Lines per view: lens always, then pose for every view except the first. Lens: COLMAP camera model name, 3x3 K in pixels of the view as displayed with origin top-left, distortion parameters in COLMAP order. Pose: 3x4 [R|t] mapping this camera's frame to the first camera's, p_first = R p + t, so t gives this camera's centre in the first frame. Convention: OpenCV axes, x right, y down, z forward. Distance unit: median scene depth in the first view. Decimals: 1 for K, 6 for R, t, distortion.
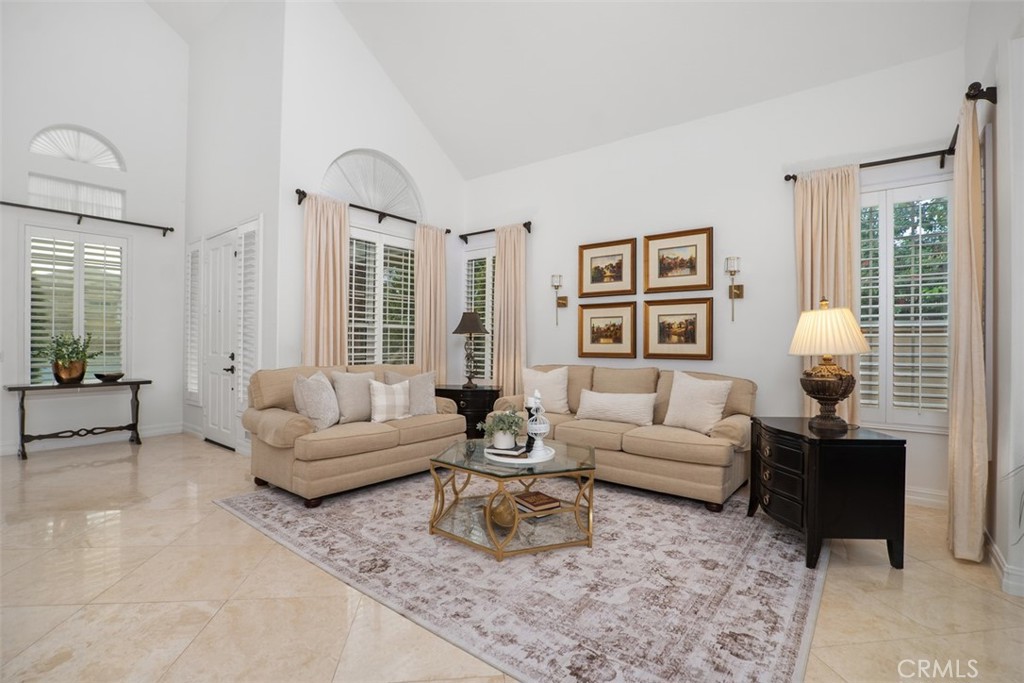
lens RADIAL K [[474.6, 0, 511.7], [0, 474.6, 344.2], [0, 0, 1]] dist [-0.029480, 0.005089]
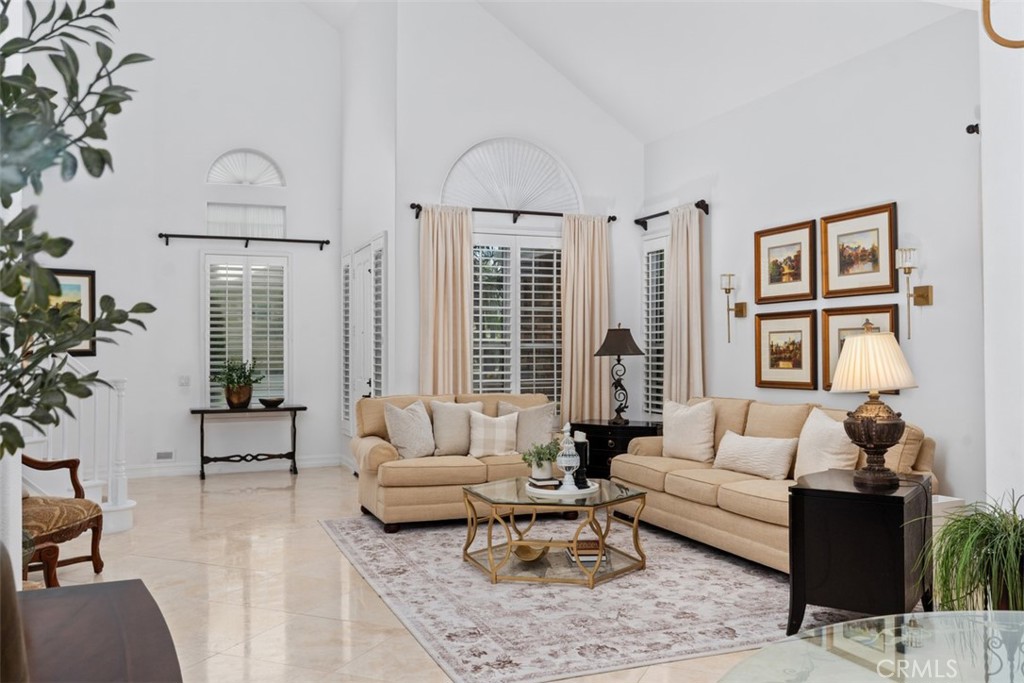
lens RADIAL K [[872.3, 0, 515.5], [0, 872.3, 342.9], [0, 0, 1]] dist [0.025409, 0.009967]
pose [[0.866657, -0.013877, -0.498711, 0.555234], [0.008468, 0.999878, -0.013107, -0.028930], [0.498832, 0.007137, 0.866669, -0.374282]]
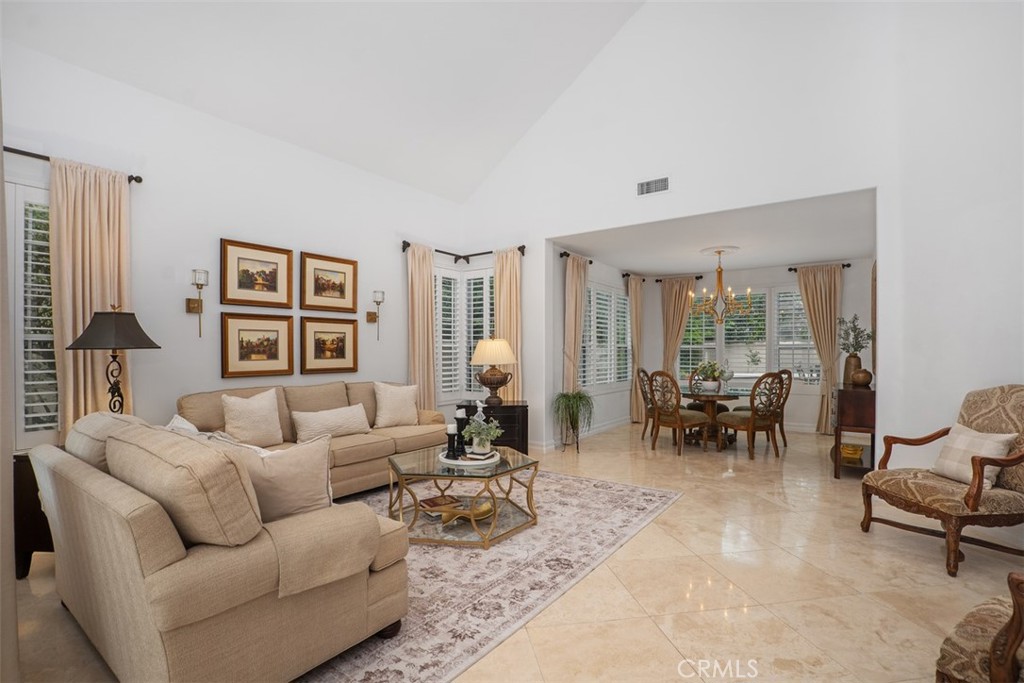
lens RADIAL K [[474.6, 0, 506.4], [0, 474.6, 356.9], [0, 0, 1]] dist [-0.029480, 0.005089]
pose [[-0.029128, -0.019662, 0.999382, -0.760031], [0.002806, 0.999801, 0.019752, -0.026062], [-0.999572, 0.003380, -0.029067, 0.624464]]
